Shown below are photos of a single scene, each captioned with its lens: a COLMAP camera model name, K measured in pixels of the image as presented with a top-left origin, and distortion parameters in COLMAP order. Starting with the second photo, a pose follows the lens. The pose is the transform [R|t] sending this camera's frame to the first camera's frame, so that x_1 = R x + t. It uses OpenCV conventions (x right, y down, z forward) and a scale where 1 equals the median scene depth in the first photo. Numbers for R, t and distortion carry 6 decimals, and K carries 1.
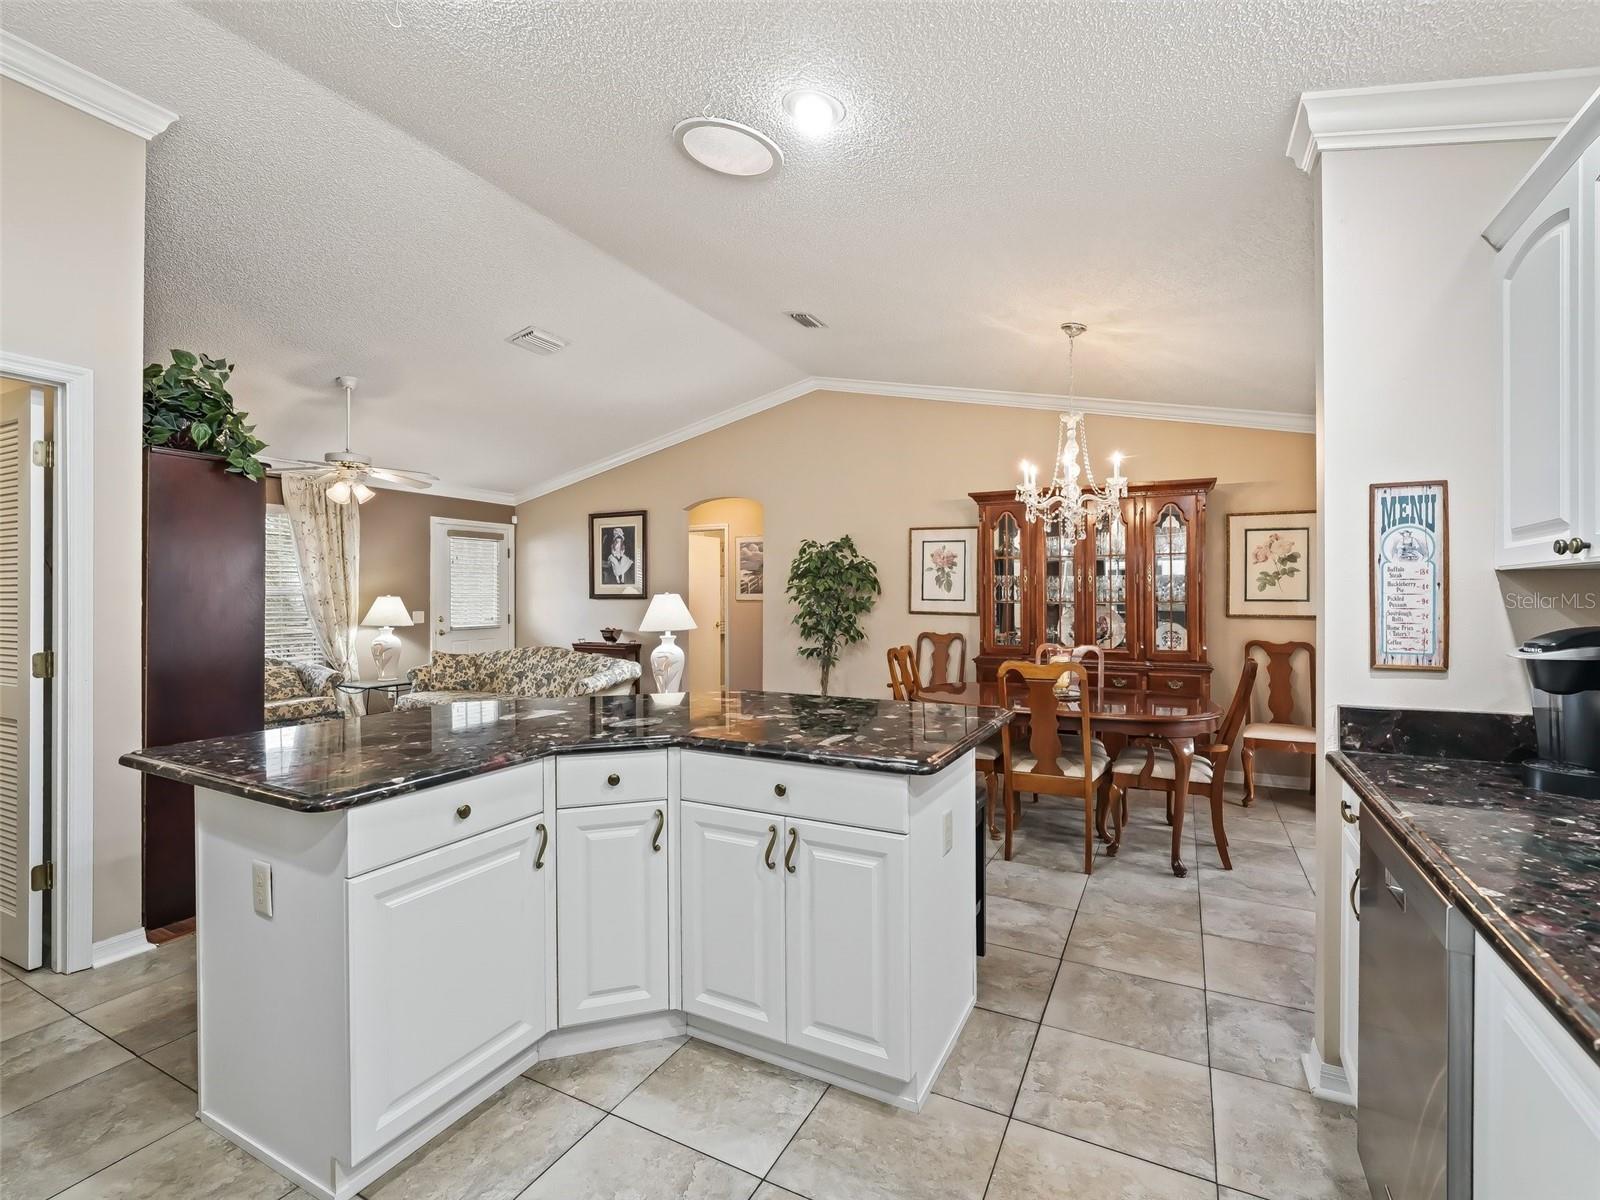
lens RADIAL K [[739.6, 0, 793.9], [0, 739.6, 593.4], [0, 0, 1]] dist [-0.004708, -0.000226]
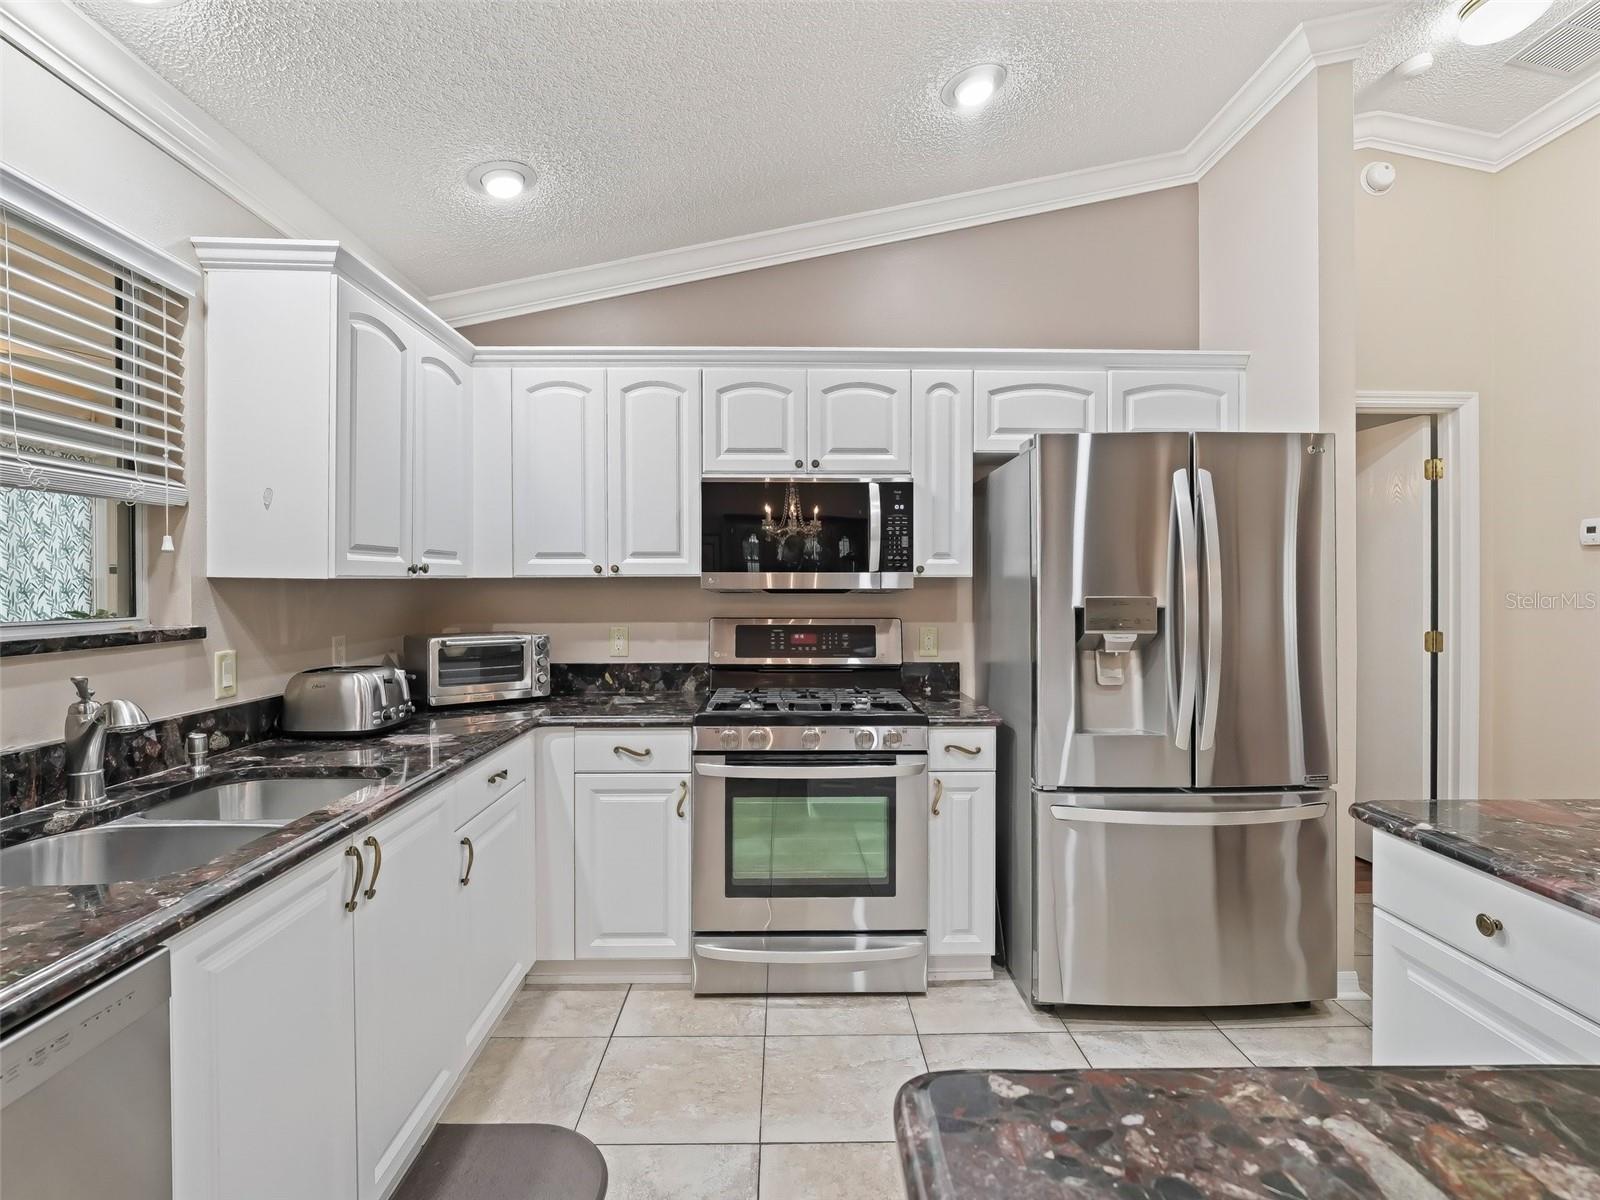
lens RADIAL K [[798.2, 0, 800.6], [0, 798.2, 588.7], [0, 0, 1]] dist [-0.000672, -0.000765]
pose [[-0.872650, 0.003056, -0.488336, 0.117153], [0.003002, 0.999995, 0.000893, -0.000145], [0.488337, -0.000687, -0.872655, 0.369466]]
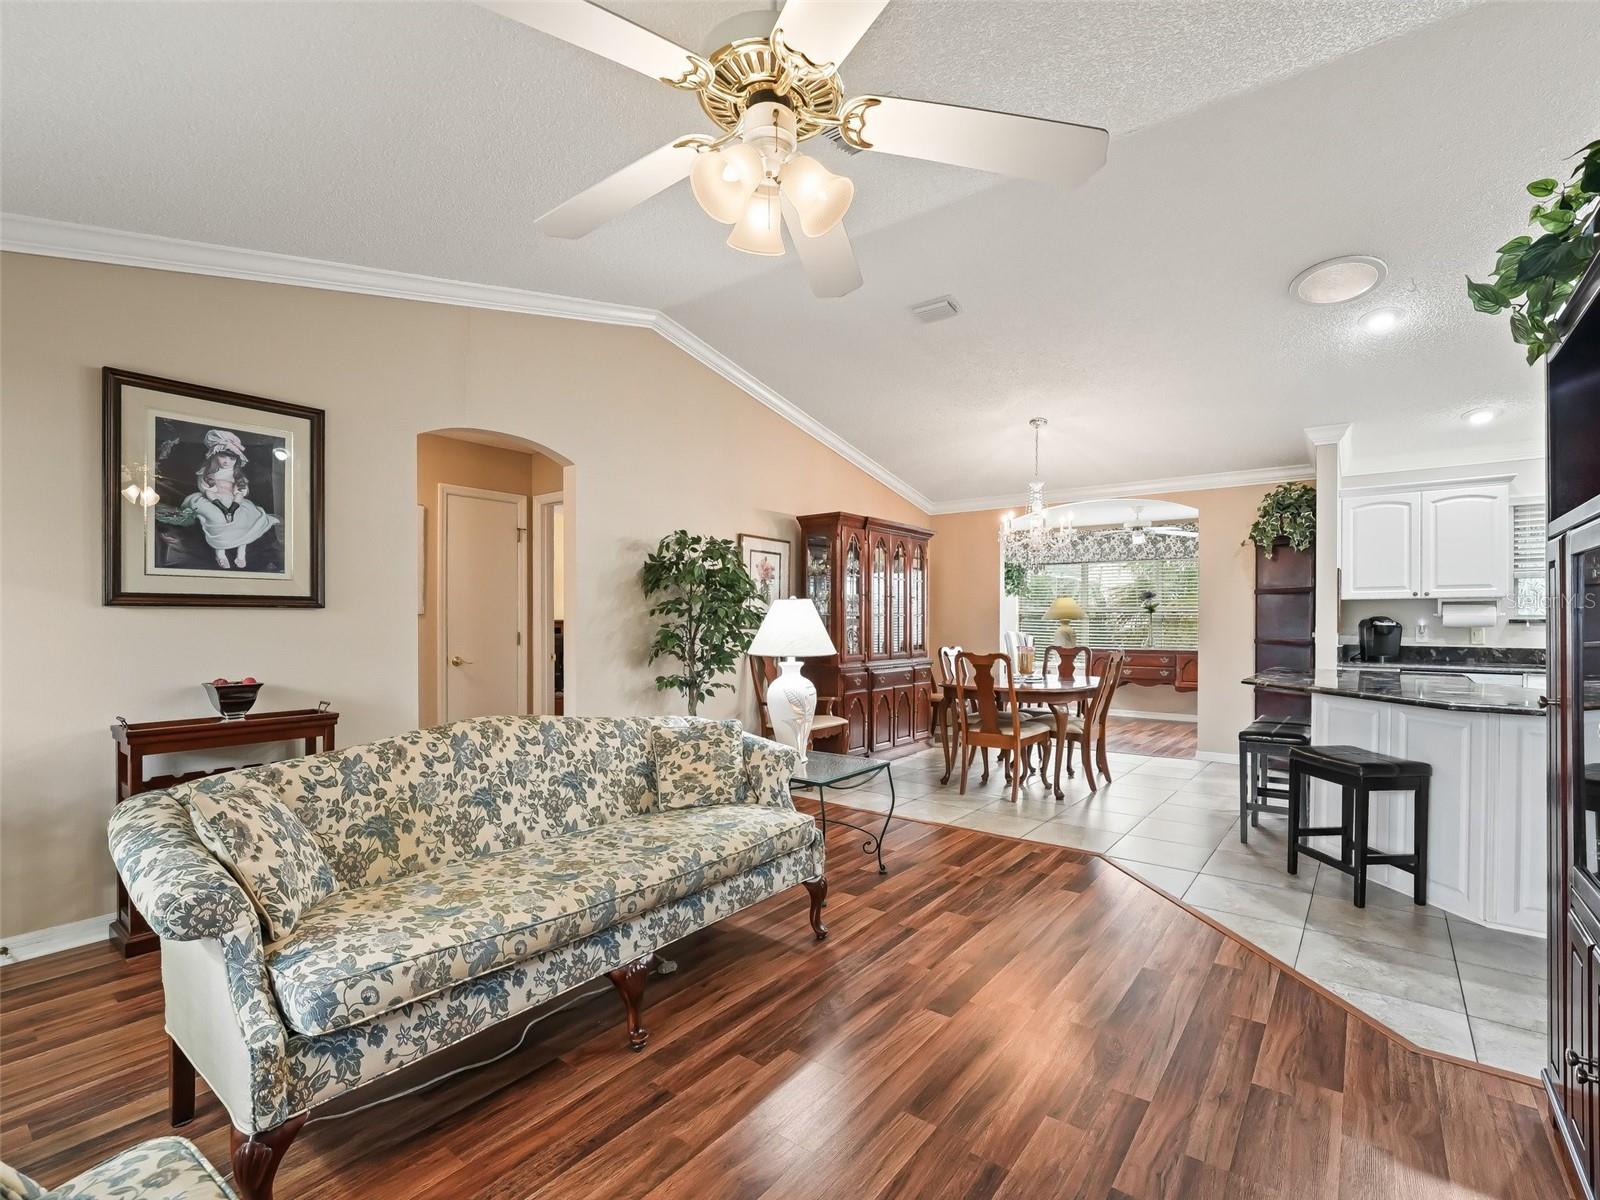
lens RADIAL K [[732.2, 0, 807.3], [0, 732.2, 625.1], [0, 0, 1]] dist [-0.006238, -0.000556]
pose [[0.174483, -0.005143, 0.984647, -0.685742], [-0.001584, 0.999984, 0.005504, 0.017551], [-0.984659, -0.002520, 0.174472, 0.738051]]
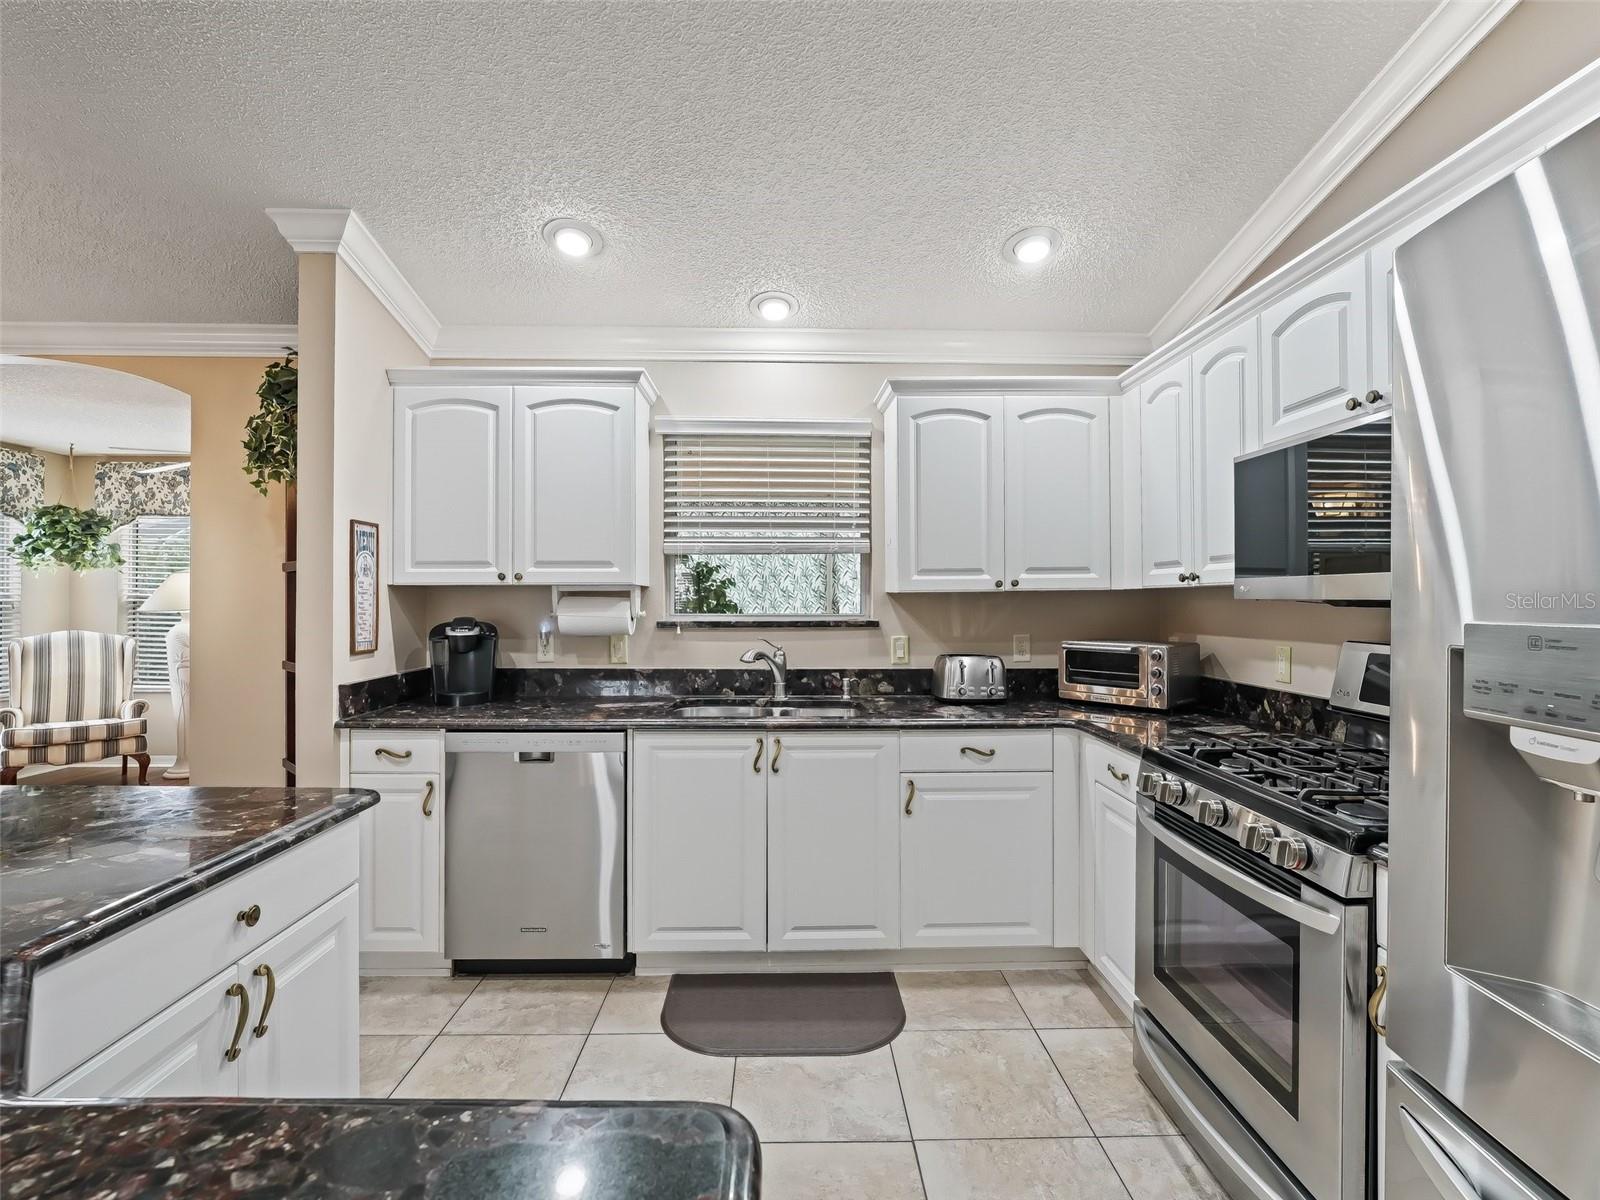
lens RADIAL K [[739.6, 0, 793.9], [0, 739.6, 593.4], [0, 0, 1]] dist [-0.004708, -0.000226]
pose [[-0.481105, 0.008045, 0.876626, -0.240845], [-0.000198, 0.999957, -0.009286, 0.000489], [-0.876663, -0.004641, -0.481082, 0.278900]]
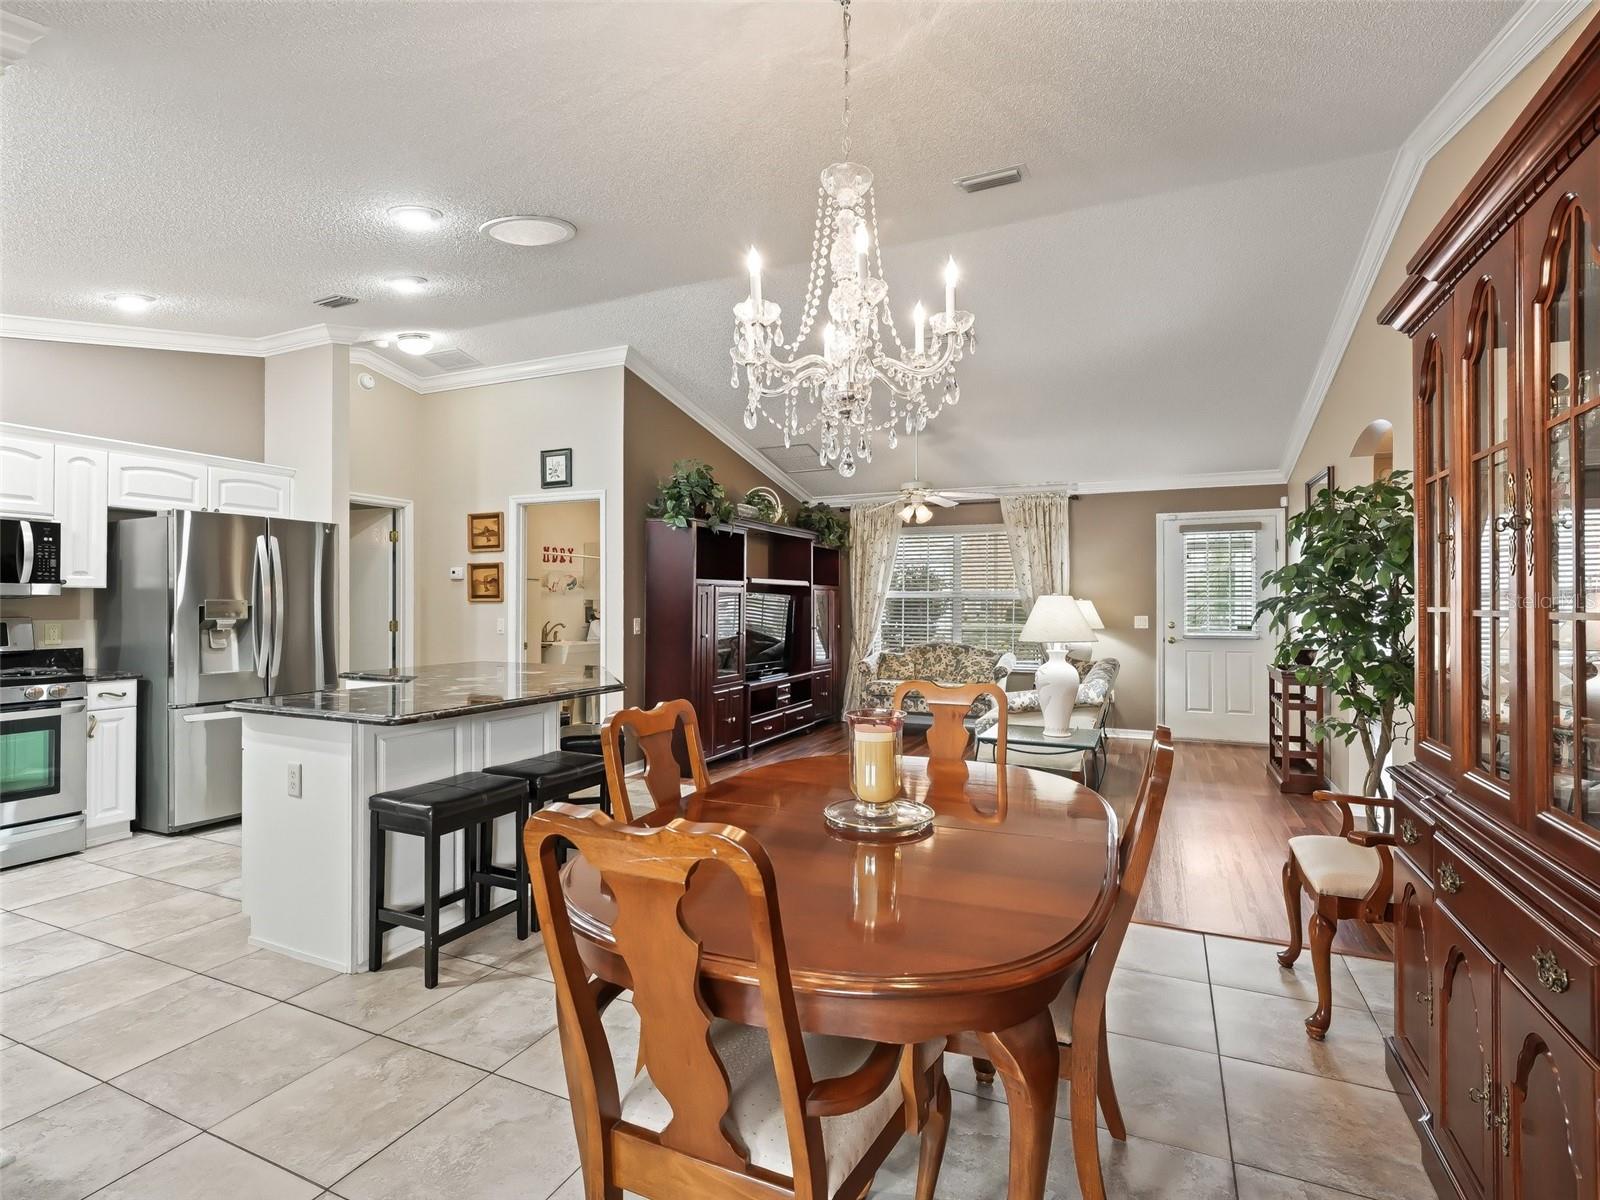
lens RADIAL K [[772.4, 0, 818.8], [0, 772.4, 601.5], [0, 0, 1]] dist [-0.005502, -0.000822]
pose [[0.063222, -0.001730, -0.997998, 0.517839], [0.001492, 0.999998, -0.001639, 0.007698], [0.997998, -0.001385, 0.063224, 0.596976]]
